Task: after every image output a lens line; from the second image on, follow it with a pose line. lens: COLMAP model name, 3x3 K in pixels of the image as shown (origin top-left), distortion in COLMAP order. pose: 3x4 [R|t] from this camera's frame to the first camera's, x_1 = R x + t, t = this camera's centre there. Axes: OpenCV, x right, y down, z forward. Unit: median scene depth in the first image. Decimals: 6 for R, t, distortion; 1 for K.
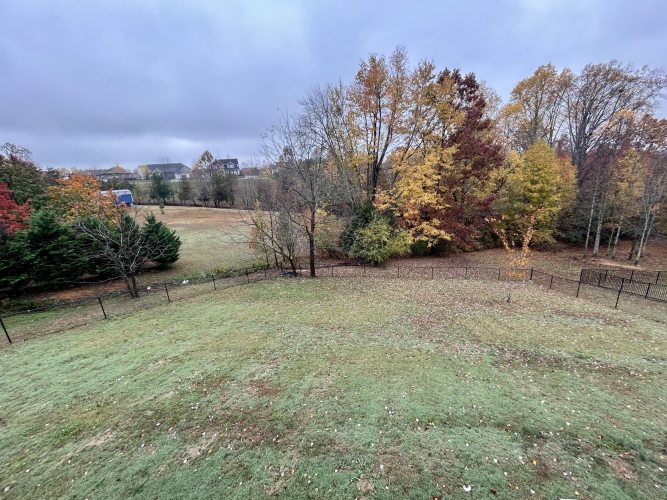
lens RADIAL K [[265.4, 0, 337.9], [0, 265.4, 246.3], [0, 0, 1]] dist [-0.005529, -0.000086]
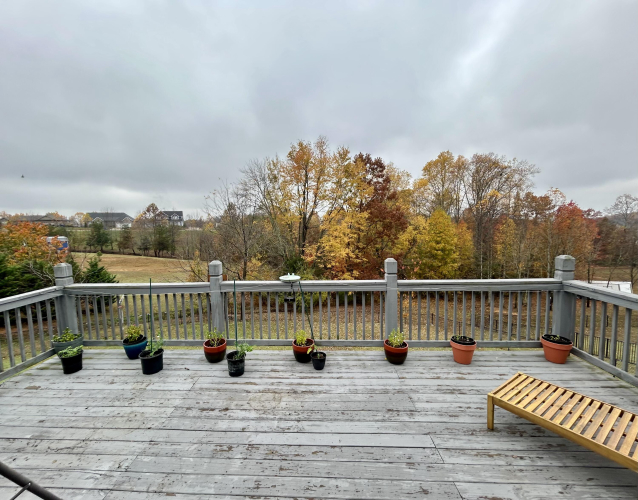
lens RADIAL K [[276.9, 0, 314.9], [0, 276.9, 249.5], [0, 0, 1]] dist [-0.011781, -0.000038]
pose [[0.994375, 0.029691, 0.101670, 0.060320], [-0.009880, 0.981722, -0.190062, 0.033762], [-0.105455, 0.187988, 0.976494, -0.159936]]
